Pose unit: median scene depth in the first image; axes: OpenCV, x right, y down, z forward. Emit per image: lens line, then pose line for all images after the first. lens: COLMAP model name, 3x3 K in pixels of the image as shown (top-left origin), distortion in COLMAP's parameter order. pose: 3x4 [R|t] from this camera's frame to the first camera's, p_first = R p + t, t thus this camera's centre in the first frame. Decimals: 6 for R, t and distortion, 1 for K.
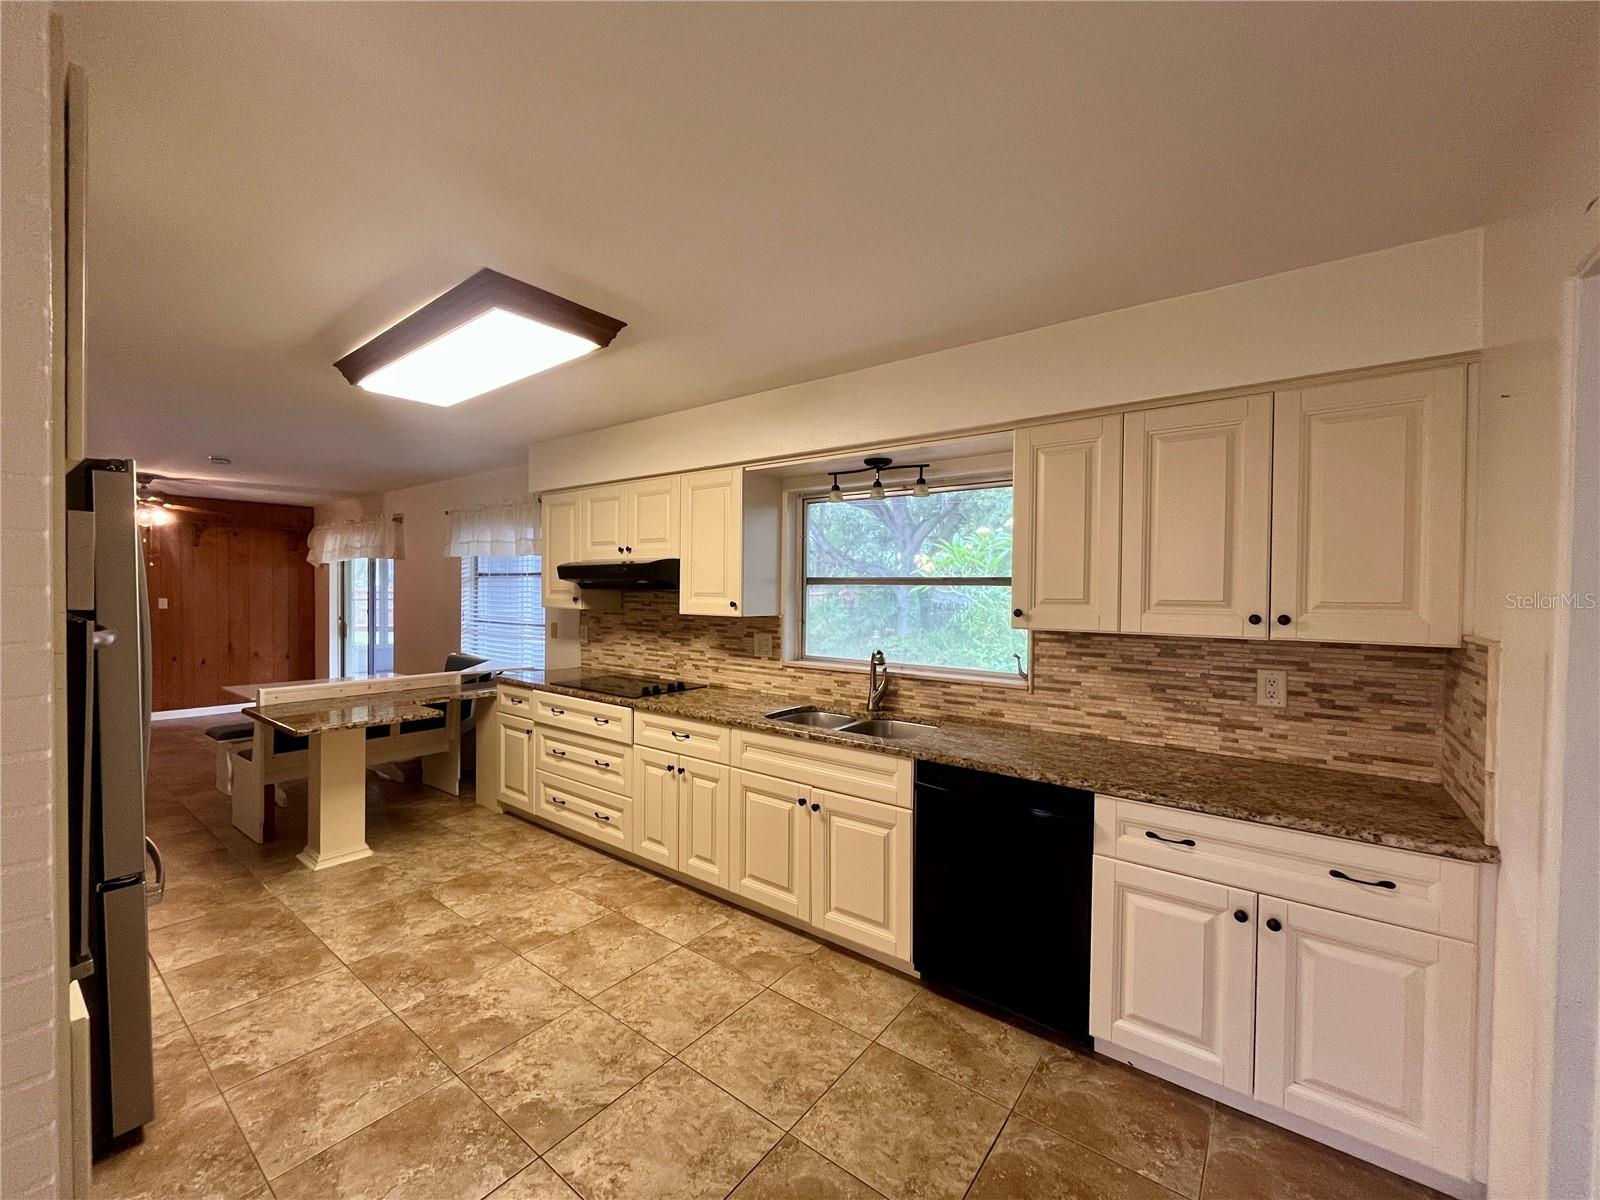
lens RADIAL K [[645.0, 0, 798.7], [0, 645.0, 602.1], [0, 0, 1]] dist [-0.001729, -0.000257]
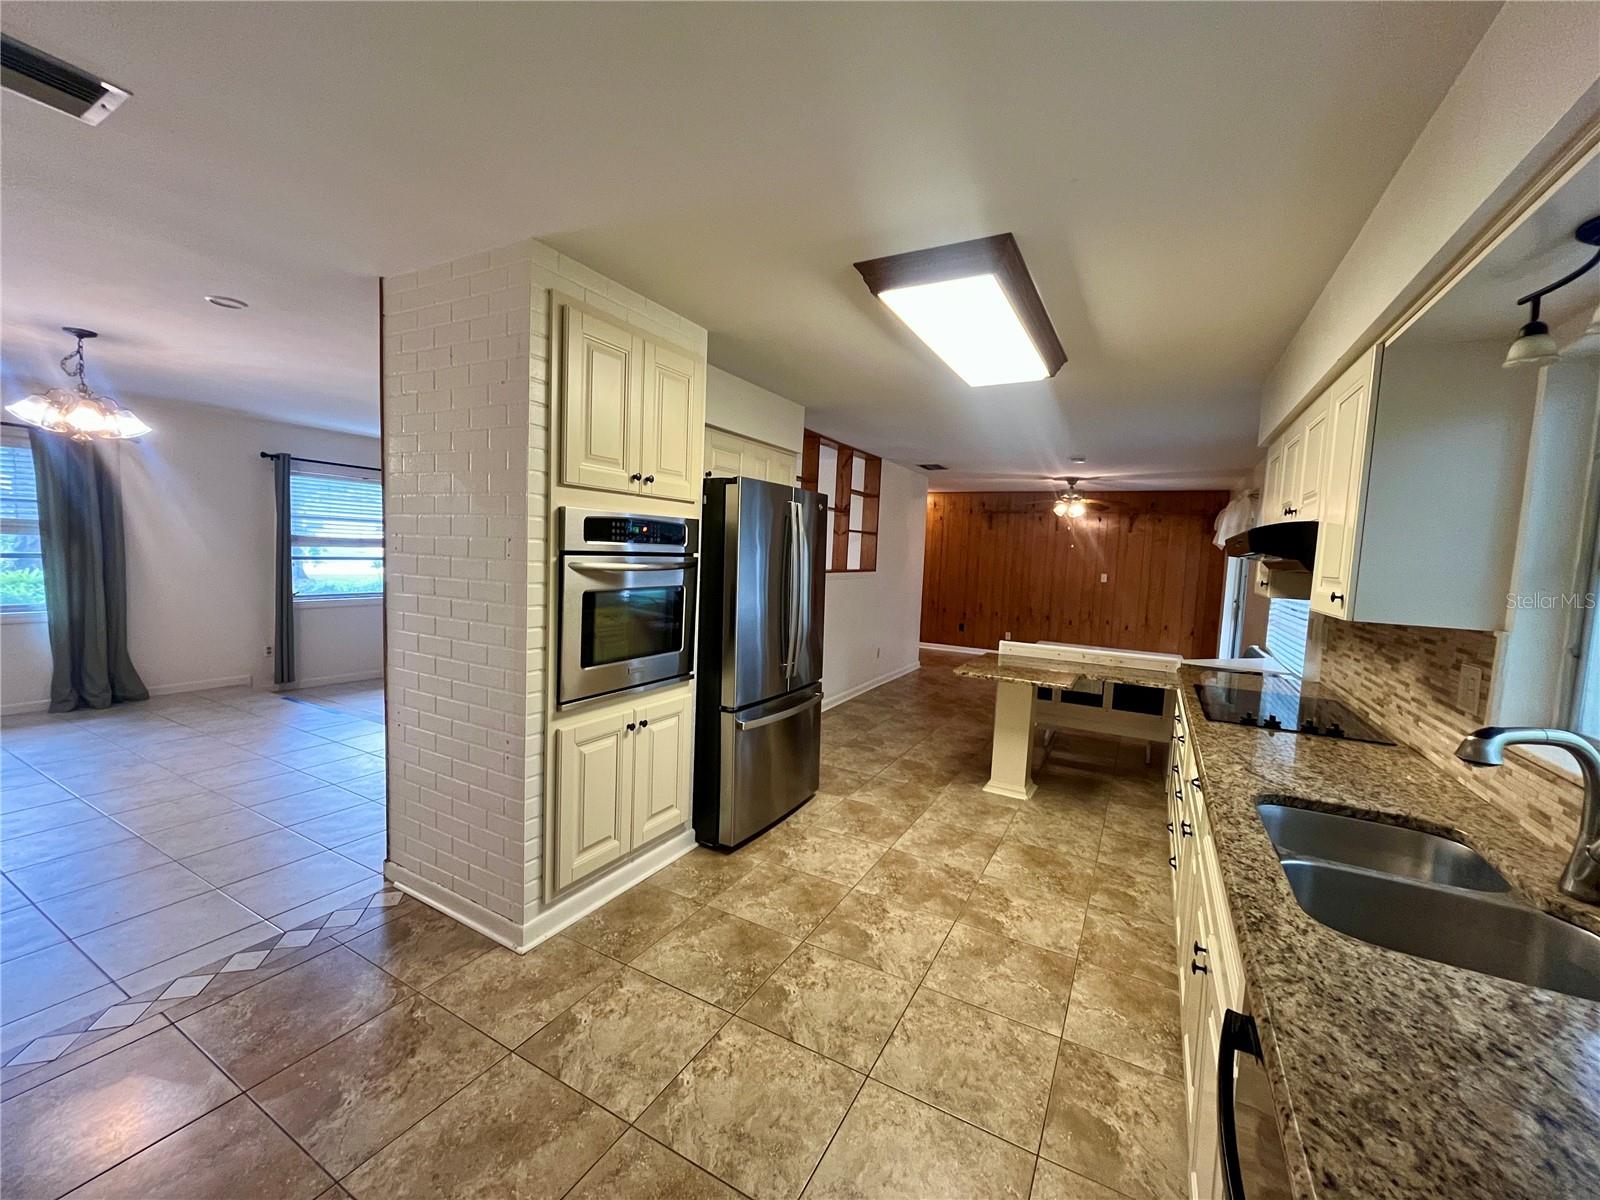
lens RADIAL K [[645.0, 0, 799.3], [0, 645.0, 600.7], [0, 0, 1]] dist [-0.001729, -0.000257]
pose [[0.147243, 0.073489, -0.986366, 0.461628], [-0.056499, 0.996233, 0.065790, -0.005622], [0.987485, 0.046042, 0.150841, 0.543955]]
